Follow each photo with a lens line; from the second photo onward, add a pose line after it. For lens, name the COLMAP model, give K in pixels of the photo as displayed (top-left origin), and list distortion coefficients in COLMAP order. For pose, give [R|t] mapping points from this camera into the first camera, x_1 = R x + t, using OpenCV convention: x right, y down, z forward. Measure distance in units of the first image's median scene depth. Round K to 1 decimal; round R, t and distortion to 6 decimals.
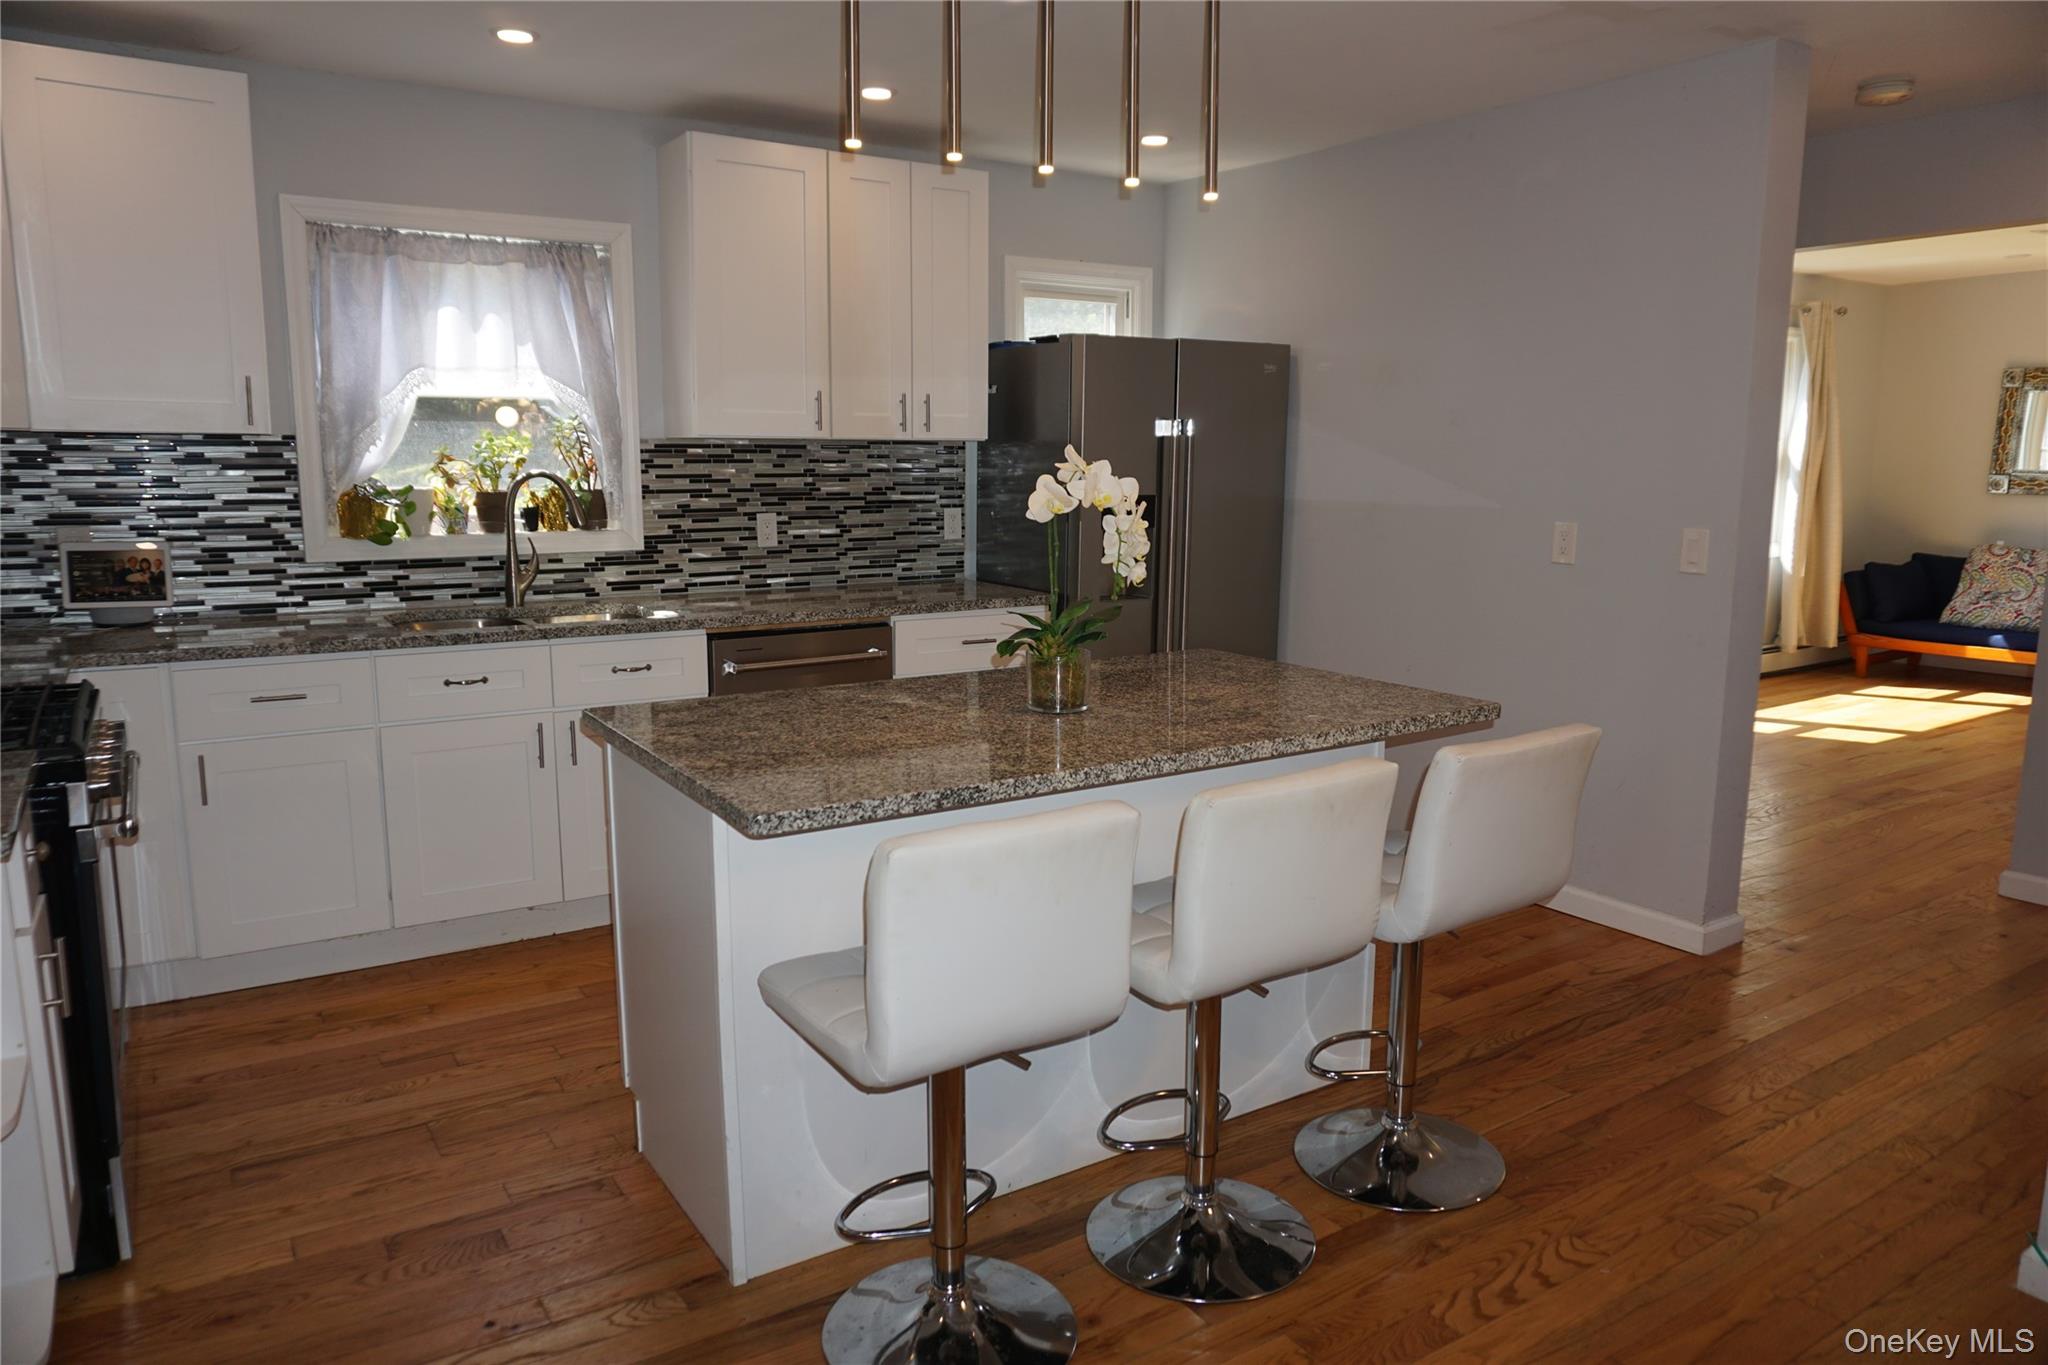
lens RADIAL K [[1375.1, 0, 1024.0], [0, 1375.1, 682.5], [0, 0, 1]] dist [-0.027305, -0.000017]
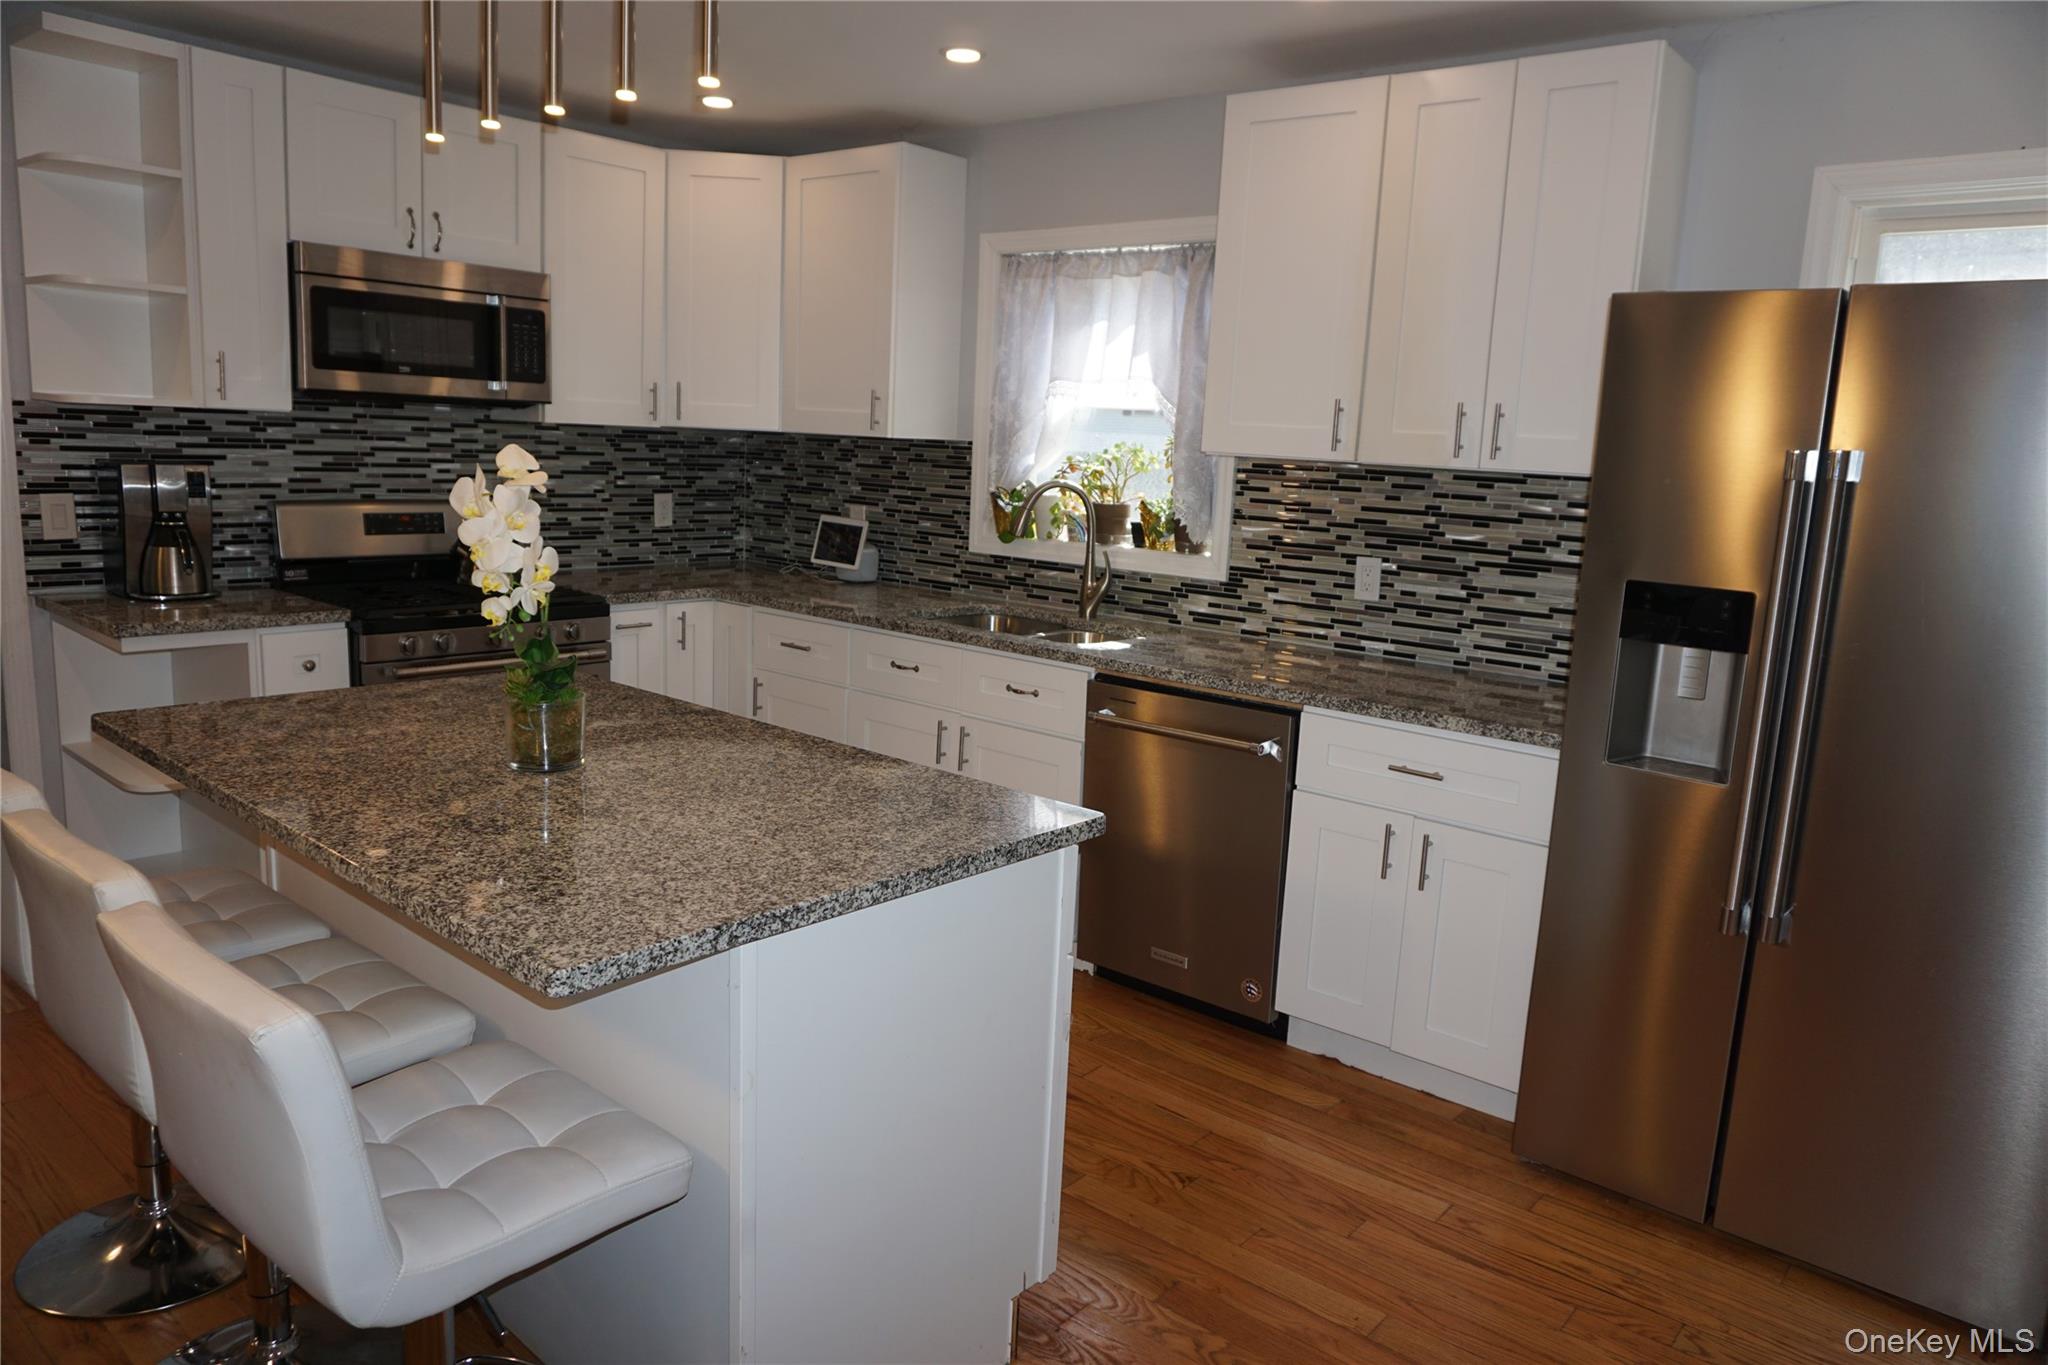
lens RADIAL K [[1351.1, 0, 1027.6], [0, 1351.1, 703.0], [0, 0, 1]] dist [-0.050314, 0.001469]
pose [[0.288965, 0.188080, -0.938683, 0.536086], [-0.205404, 0.969857, 0.131095, -0.112773], [0.935045, 0.154928, 0.318887, 0.639536]]
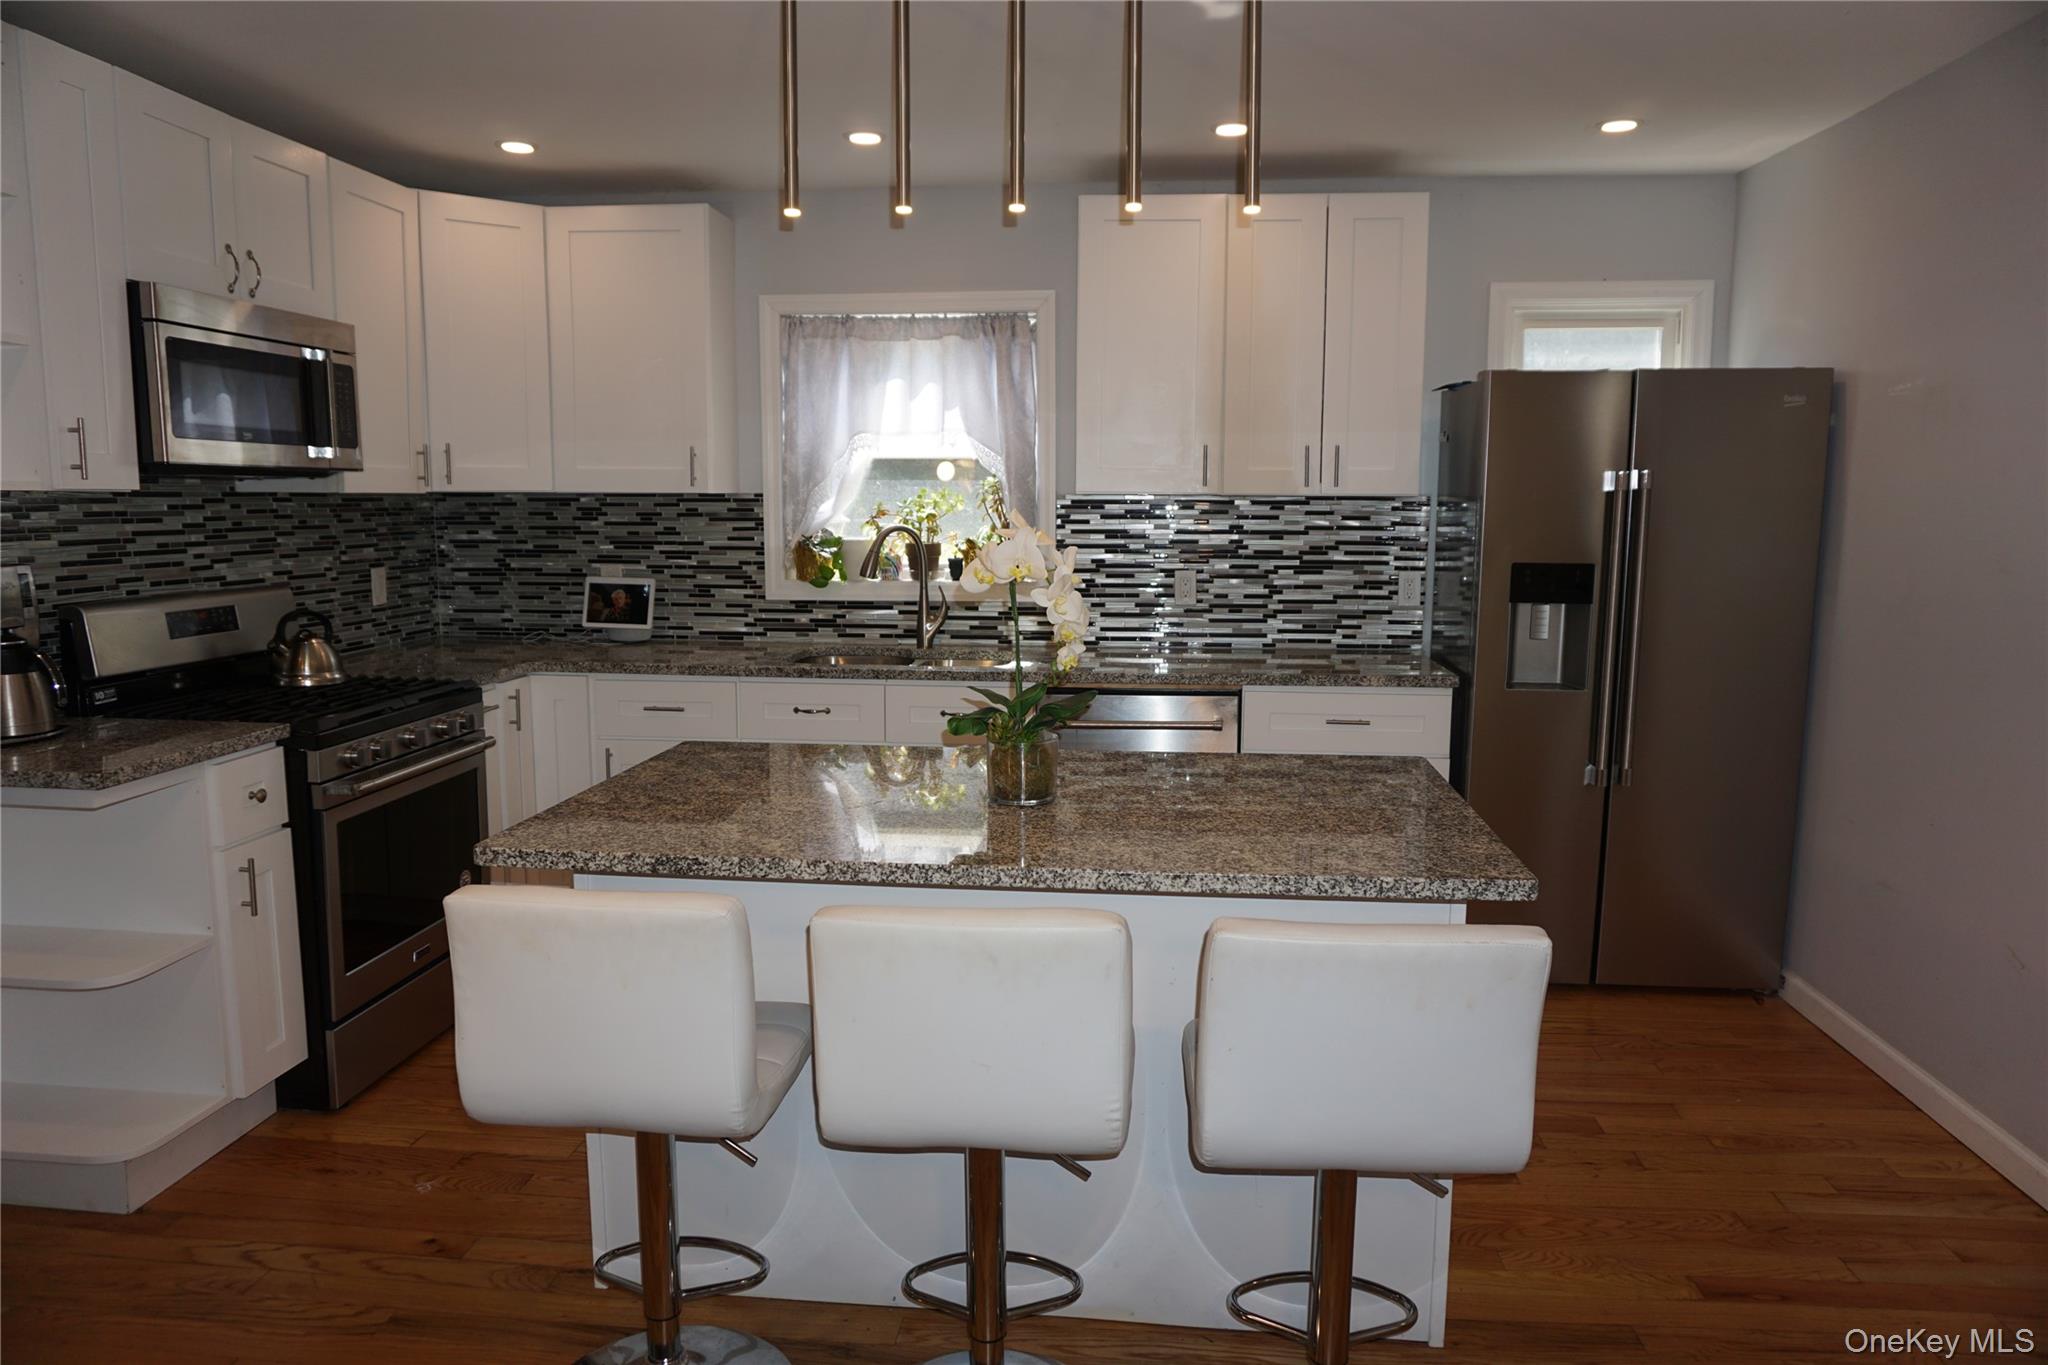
lens RADIAL K [[1355.9, 0, 1024.0], [0, 1355.9, 682.5], [0, 0, 1]] dist [-0.045248, 0.000240]
pose [[0.781437, 0.078663, -0.619006, 0.353374], [-0.101940, 0.994788, -0.002272, -0.033016], [0.615601, 0.064877, 0.785383, 0.196413]]
